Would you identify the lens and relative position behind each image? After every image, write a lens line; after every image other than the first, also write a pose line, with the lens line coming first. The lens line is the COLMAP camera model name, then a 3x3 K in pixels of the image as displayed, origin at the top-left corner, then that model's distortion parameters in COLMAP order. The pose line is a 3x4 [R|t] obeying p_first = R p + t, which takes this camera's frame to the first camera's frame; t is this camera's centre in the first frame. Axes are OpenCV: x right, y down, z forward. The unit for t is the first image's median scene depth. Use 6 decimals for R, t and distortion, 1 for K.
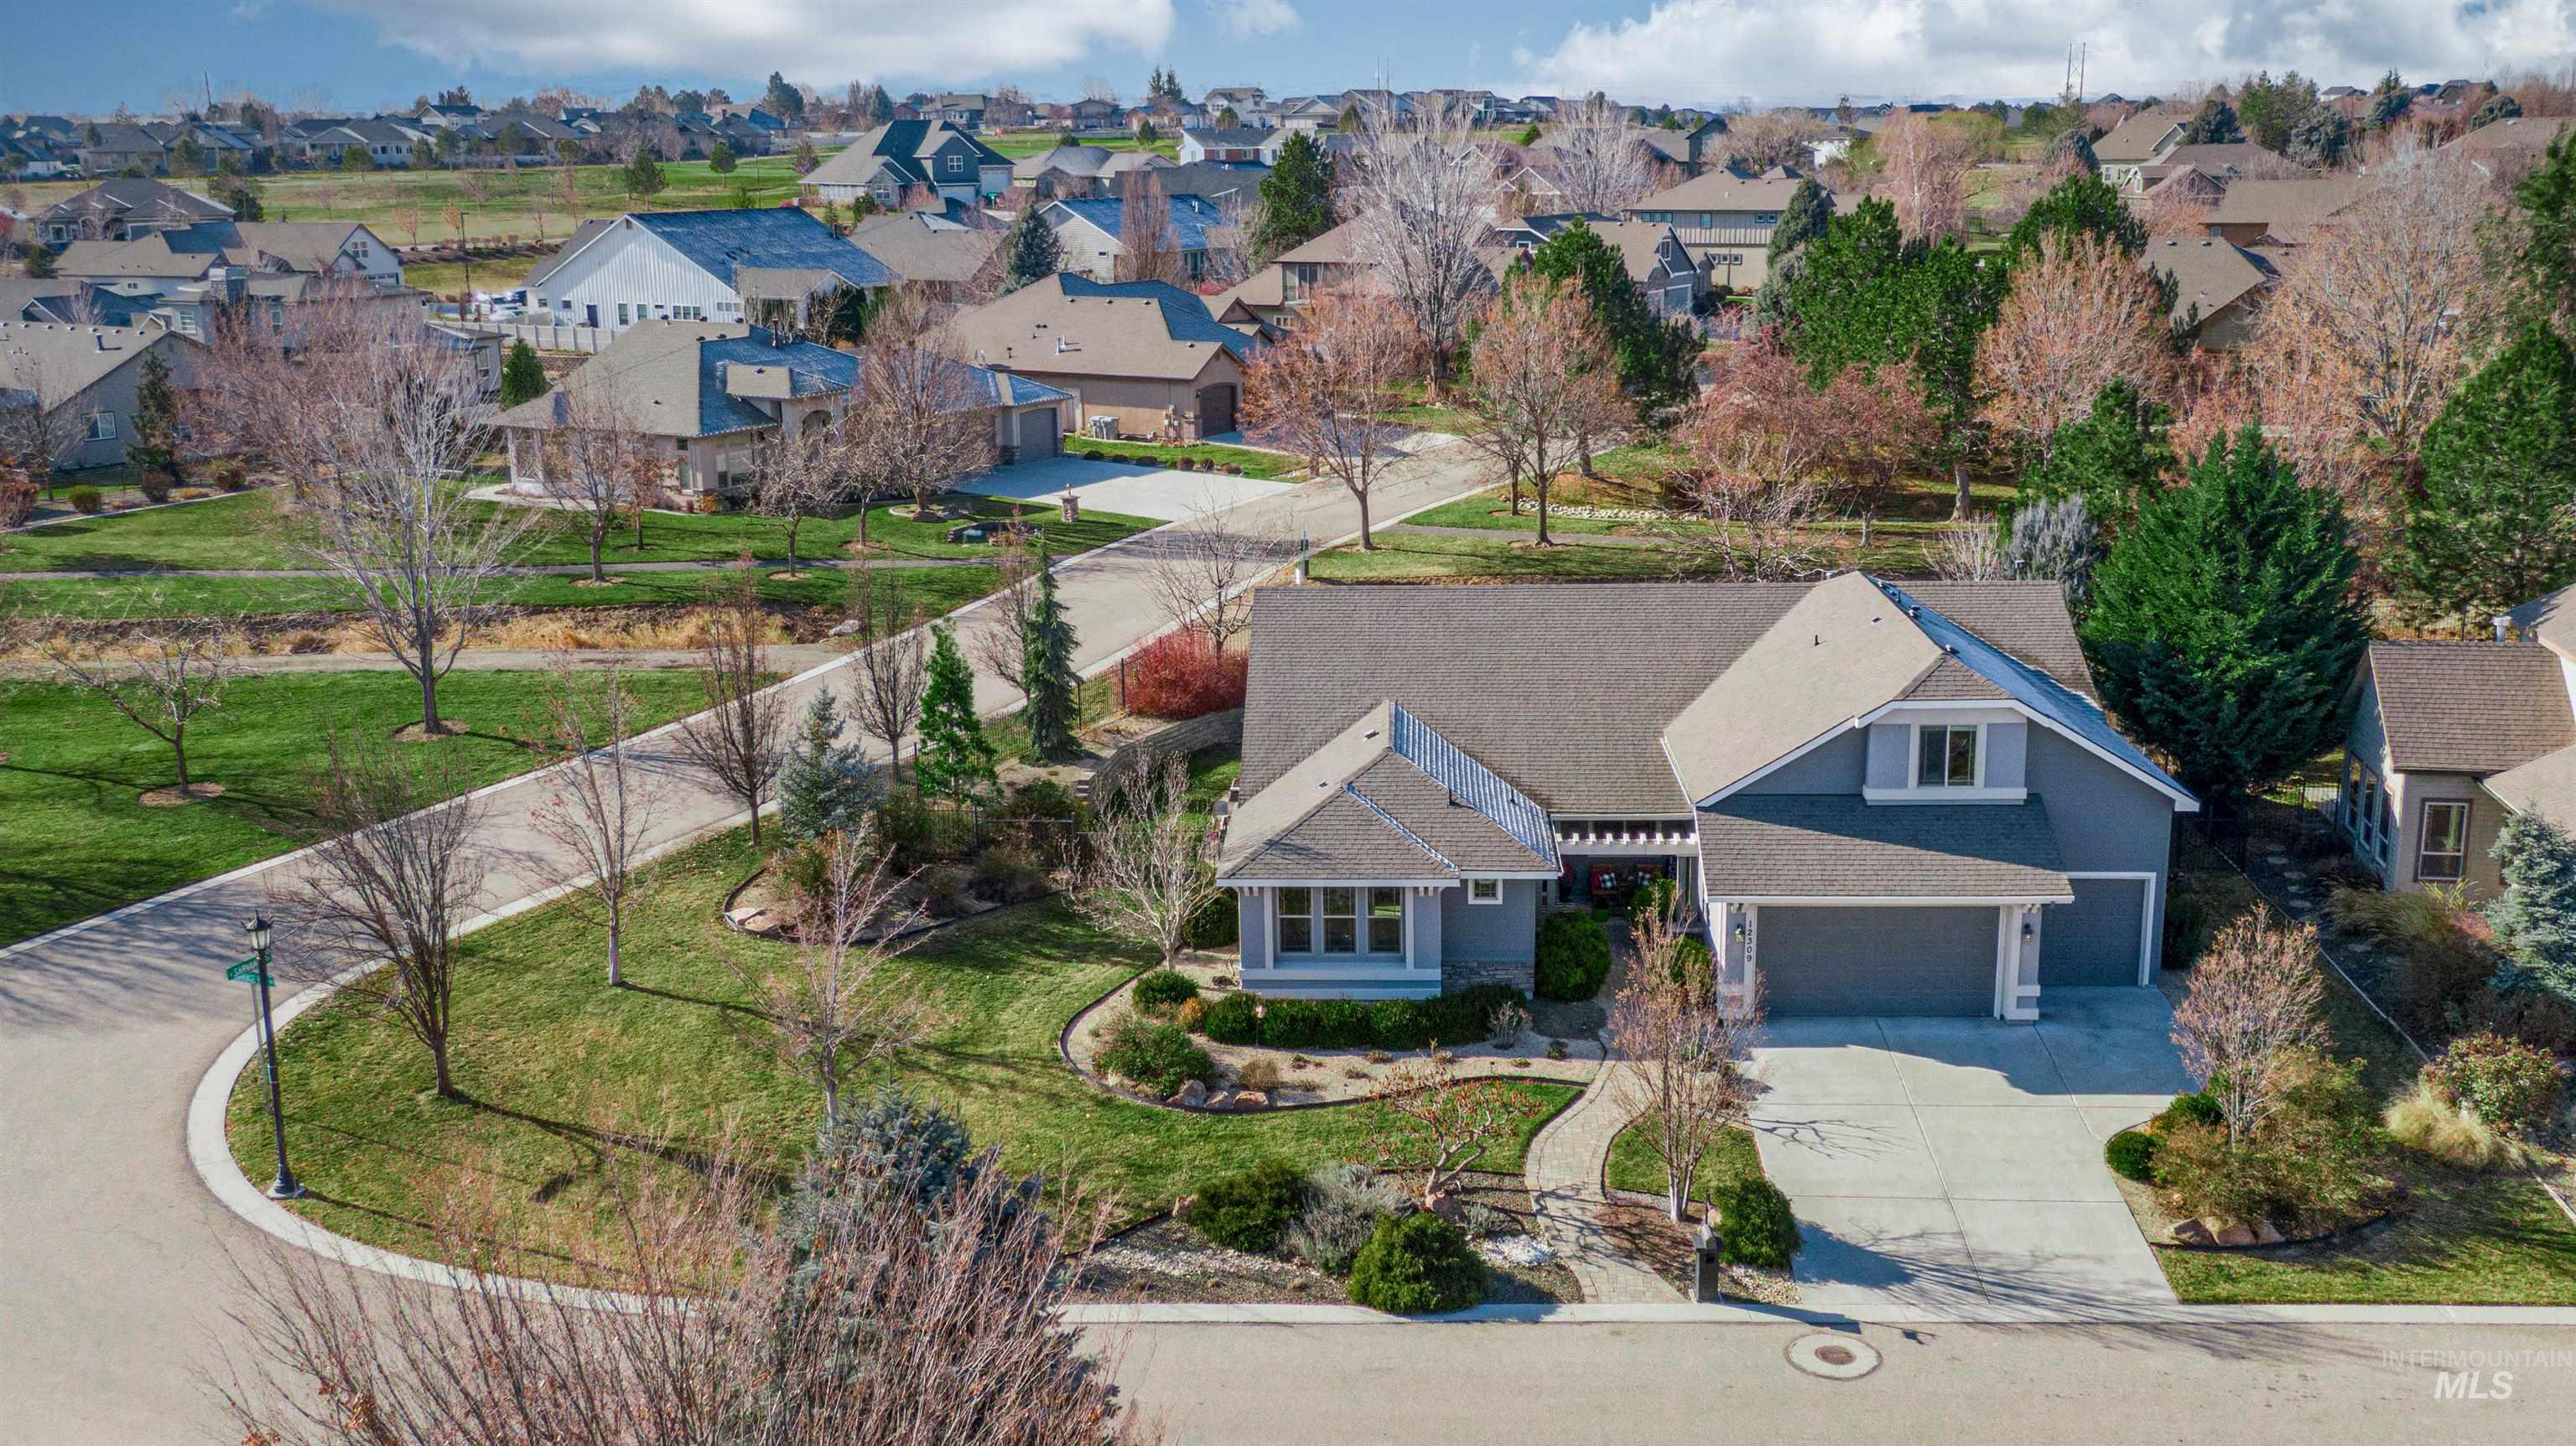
lens RADIAL K [[2473.8, 0, 1288.0], [0, 2473.8, 723.0], [0, 0, 1]] dist [0.007686, 0.001611]
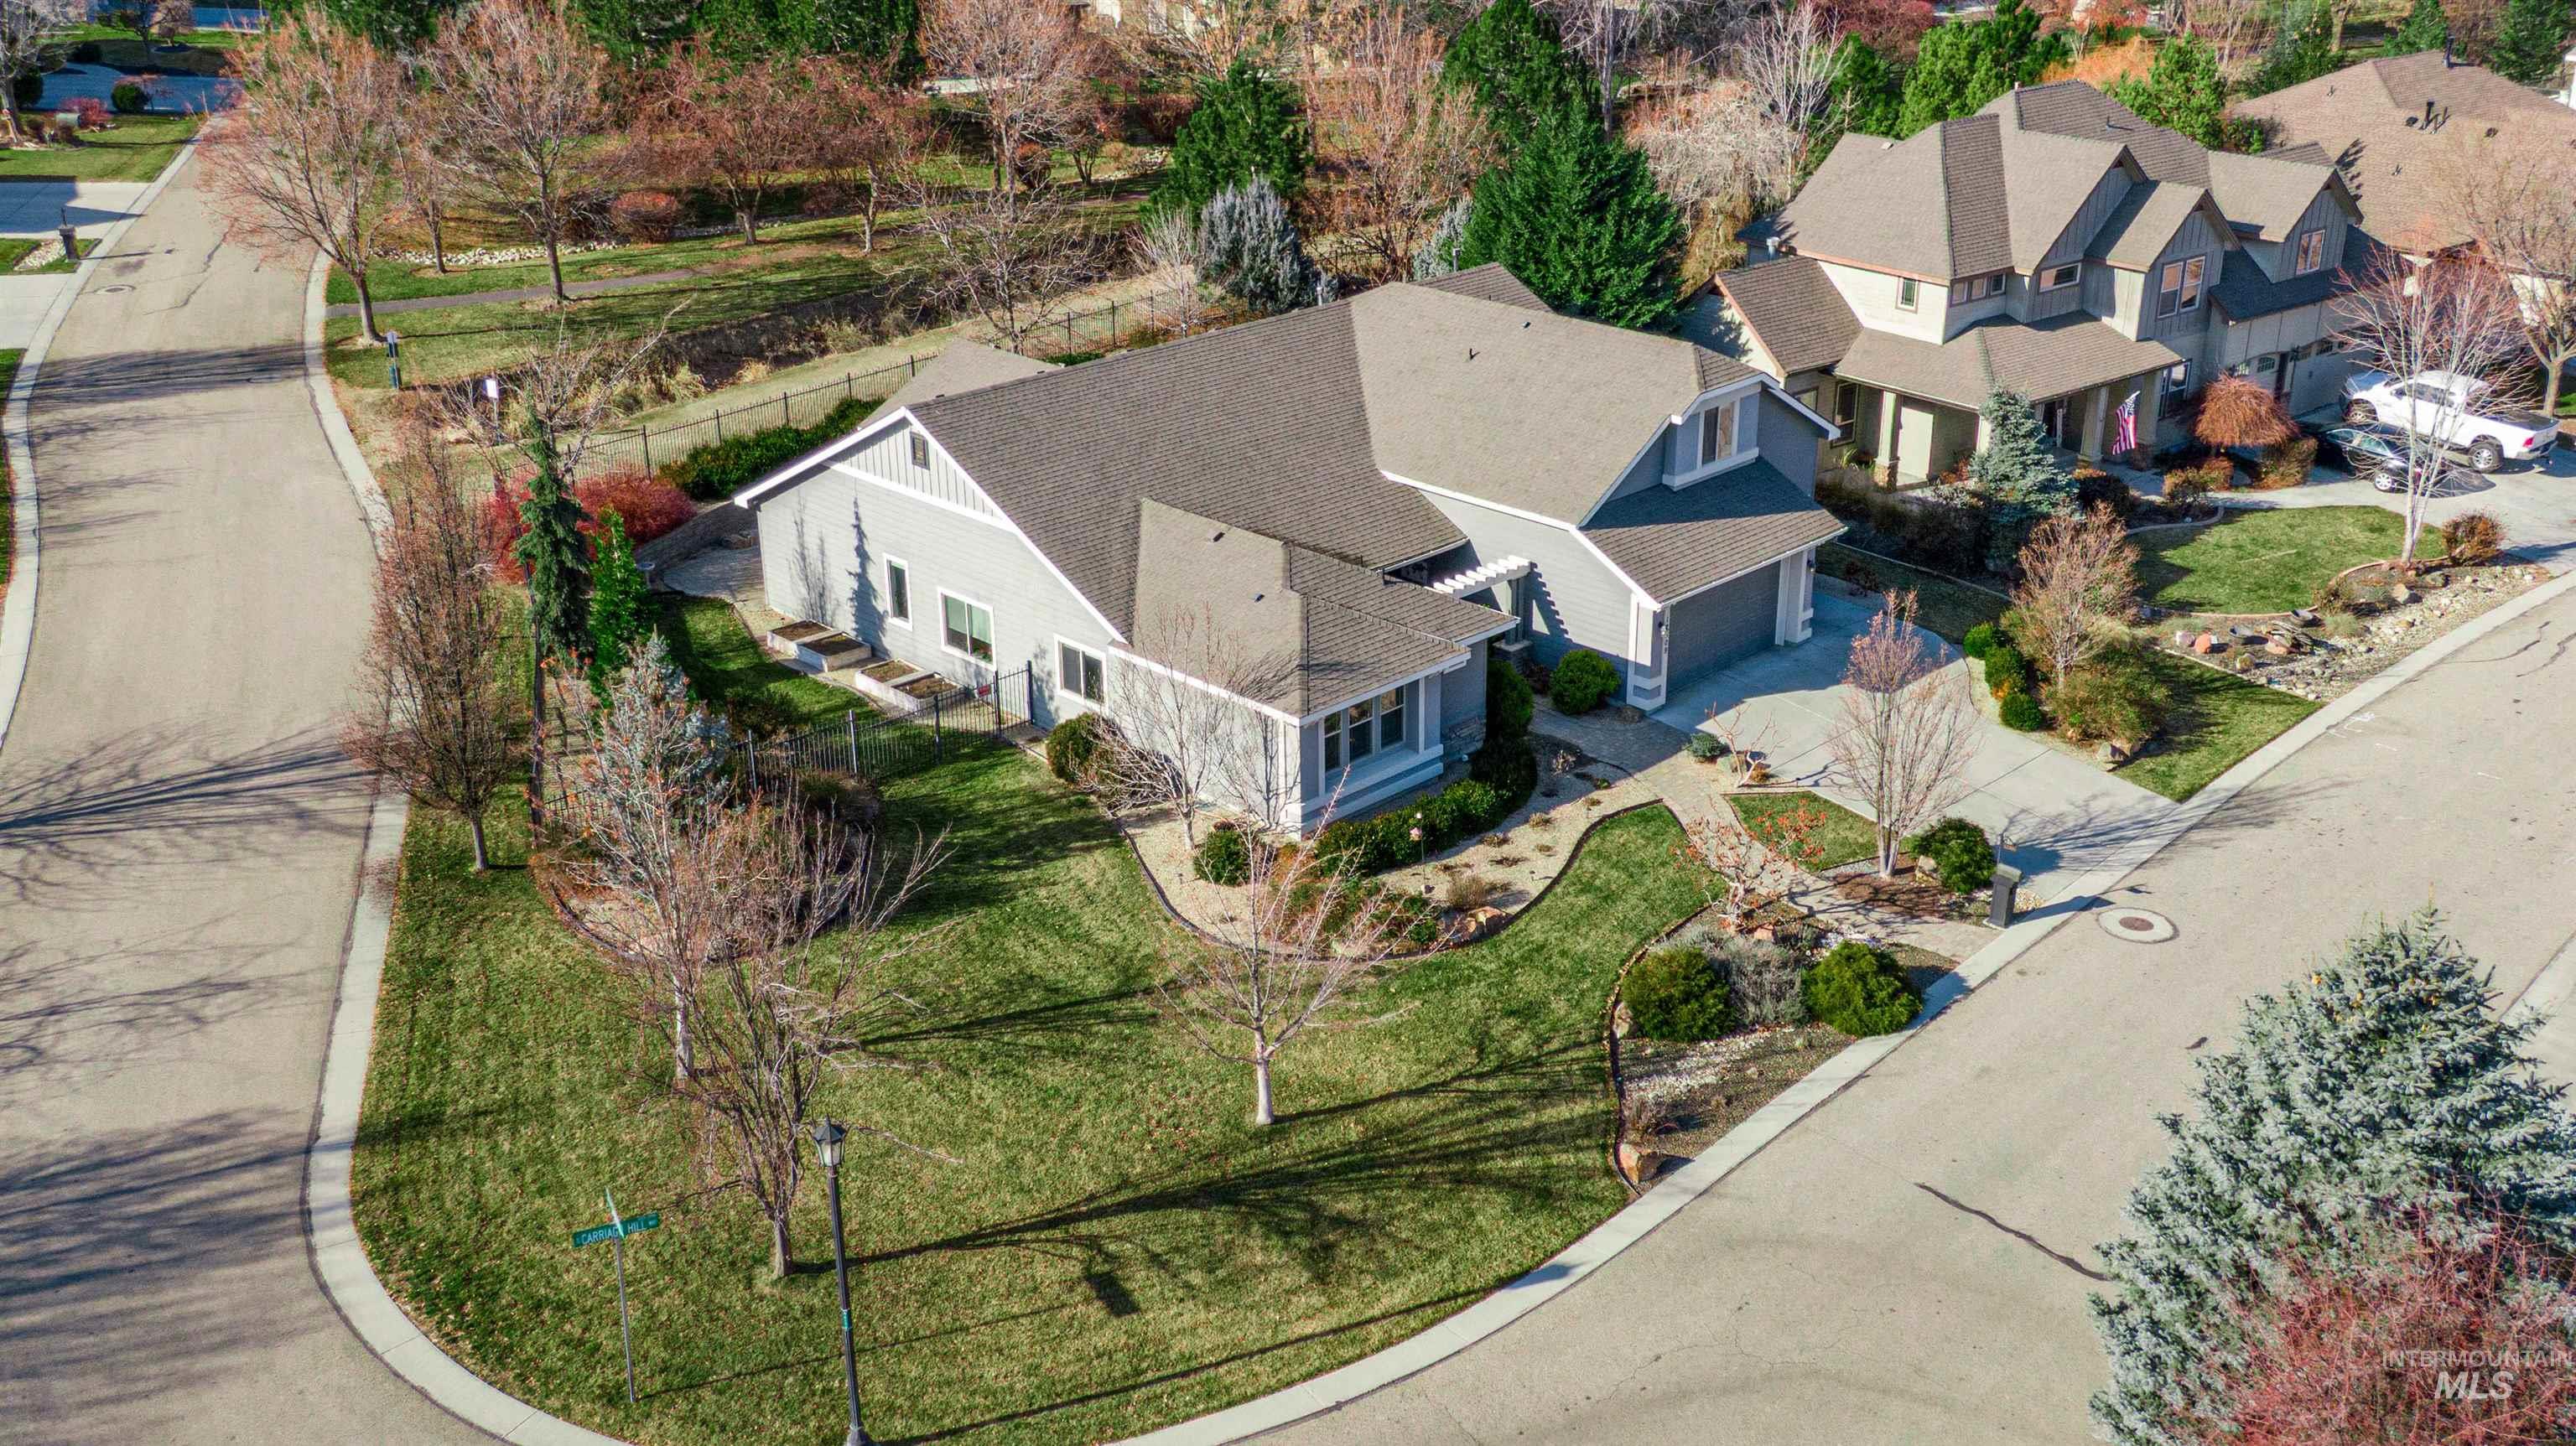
lens RADIAL K [[2473.8, 0, 1288.0], [0, 2473.8, 723.0], [0, 0, 1]] dist [0.007686, 0.001611]
pose [[0.659153, -0.285394, 0.695750, -0.716651], [0.170852, 0.957828, 0.231033, -0.161665], [-0.732344, -0.033416, 0.680115, 0.372271]]
